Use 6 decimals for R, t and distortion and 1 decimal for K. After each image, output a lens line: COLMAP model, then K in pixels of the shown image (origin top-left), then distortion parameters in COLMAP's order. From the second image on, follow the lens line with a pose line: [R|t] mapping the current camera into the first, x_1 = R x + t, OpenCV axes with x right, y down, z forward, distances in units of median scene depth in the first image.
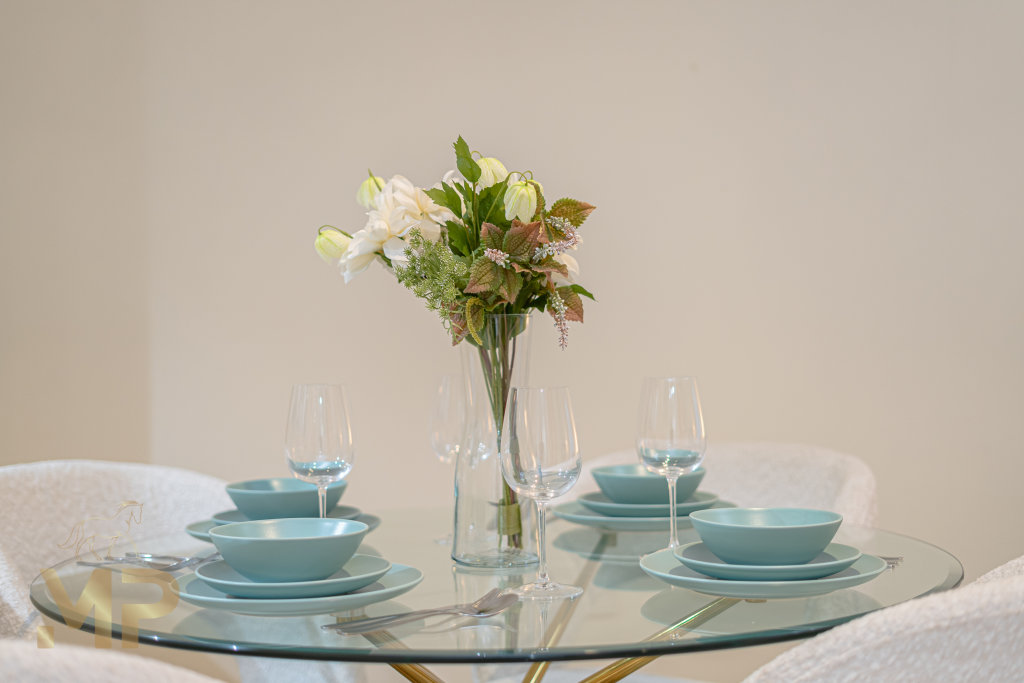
lens RADIAL K [[1521.8, 0, 511.5], [0, 1521.8, 340.4], [0, 0, 1]] dist [-0.007719, 0.000000]
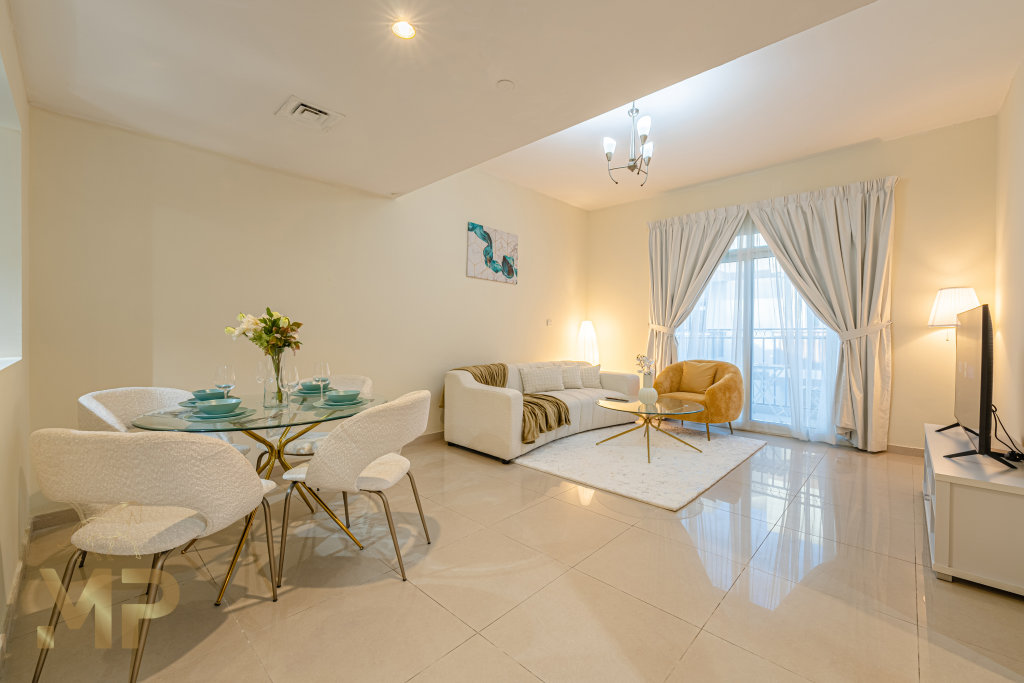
lens RADIAL K [[417.1, 0, 518.8], [0, 417.1, 337.7], [0, 0, 1]] dist [-0.001850, 0.000083]
pose [[0.856151, 0.011706, 0.516593, -0.032764], [-0.008469, 0.999927, -0.008622, -0.042384], [-0.516657, 0.003007, 0.856187, -0.349803]]
